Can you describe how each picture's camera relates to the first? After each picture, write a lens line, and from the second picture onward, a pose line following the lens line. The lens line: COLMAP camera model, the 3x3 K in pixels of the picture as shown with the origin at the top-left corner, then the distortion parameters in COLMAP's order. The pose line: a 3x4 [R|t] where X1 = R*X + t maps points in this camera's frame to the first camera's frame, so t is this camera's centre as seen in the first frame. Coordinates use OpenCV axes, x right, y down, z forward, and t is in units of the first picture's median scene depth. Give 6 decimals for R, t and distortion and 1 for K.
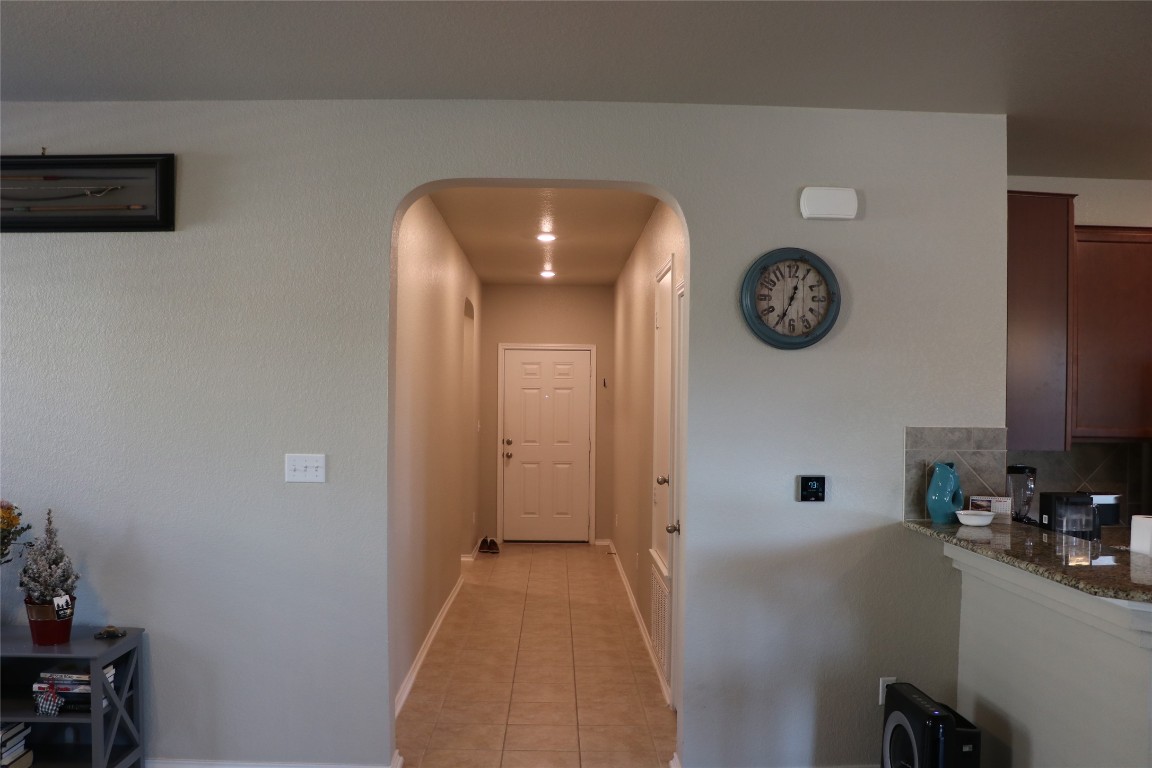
lens RADIAL K [[948.1, 0, 577.3], [0, 948.1, 400.3], [0, 0, 1]] dist [-0.159836, 0.115113]
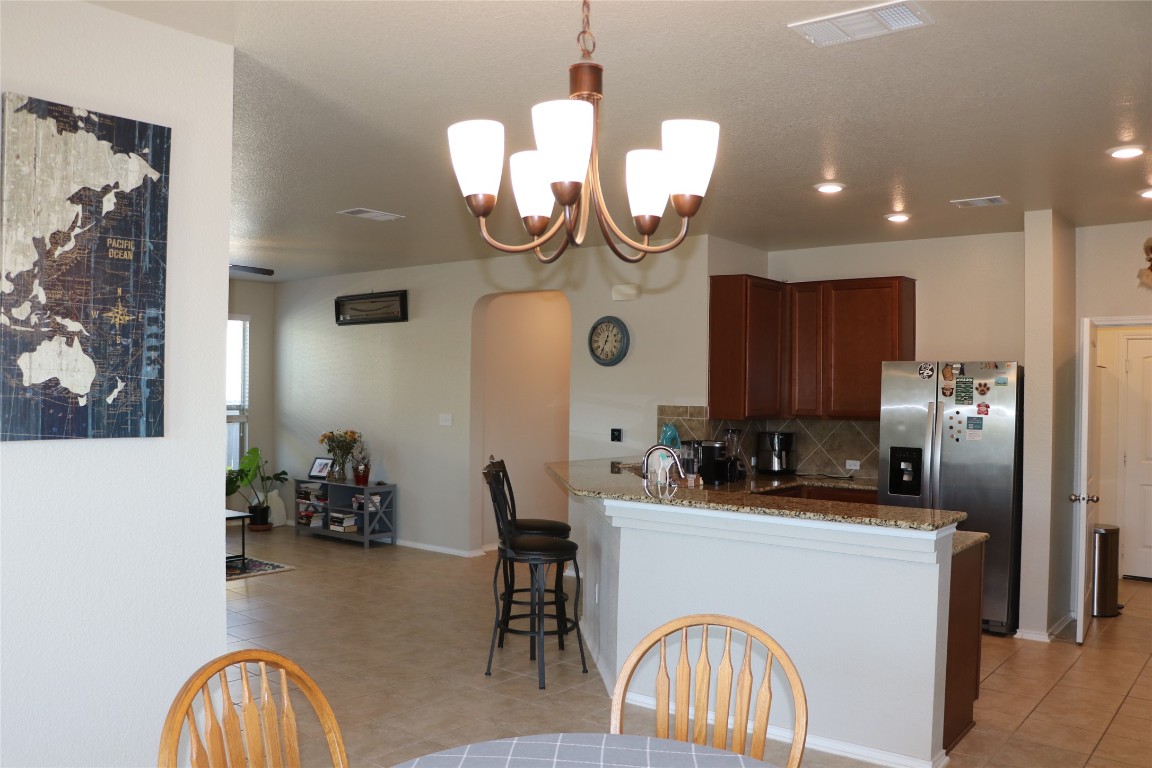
lens RADIAL K [[948.1, 0, 573.1], [0, 948.1, 384.9], [0, 0, 1]] dist [-0.159836, 0.115113]
pose [[0.763544, -0.003830, -0.645744, 1.500839], [-0.002321, 0.999960, -0.008676, 0.004248], [0.645751, 0.008123, 0.763505, -0.617831]]
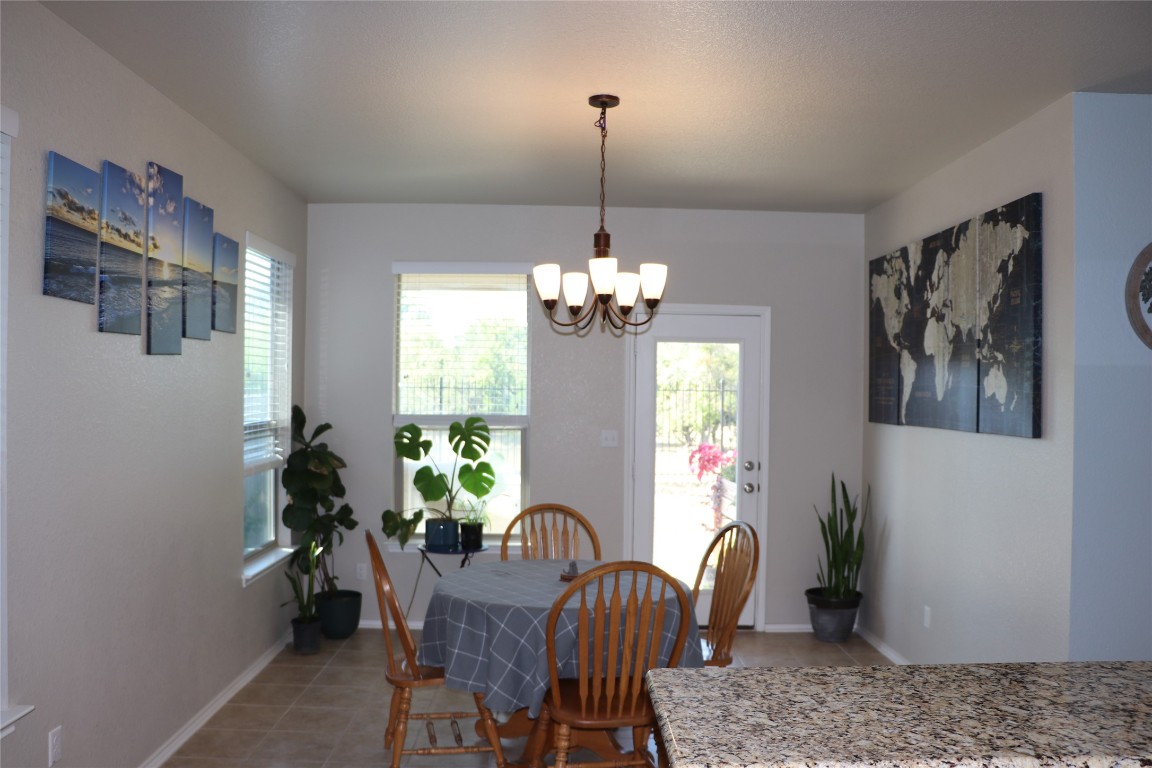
lens RADIAL K [[948.1, 0, 569.1], [0, 948.1, 387.4], [0, 0, 1]] dist [-0.159836, 0.115113]
pose [[-0.999670, -0.023191, 0.011015, 1.211882], [-0.023273, 0.999702, -0.007430, 0.007701], [-0.010839, -0.007684, -0.999912, 0.780828]]
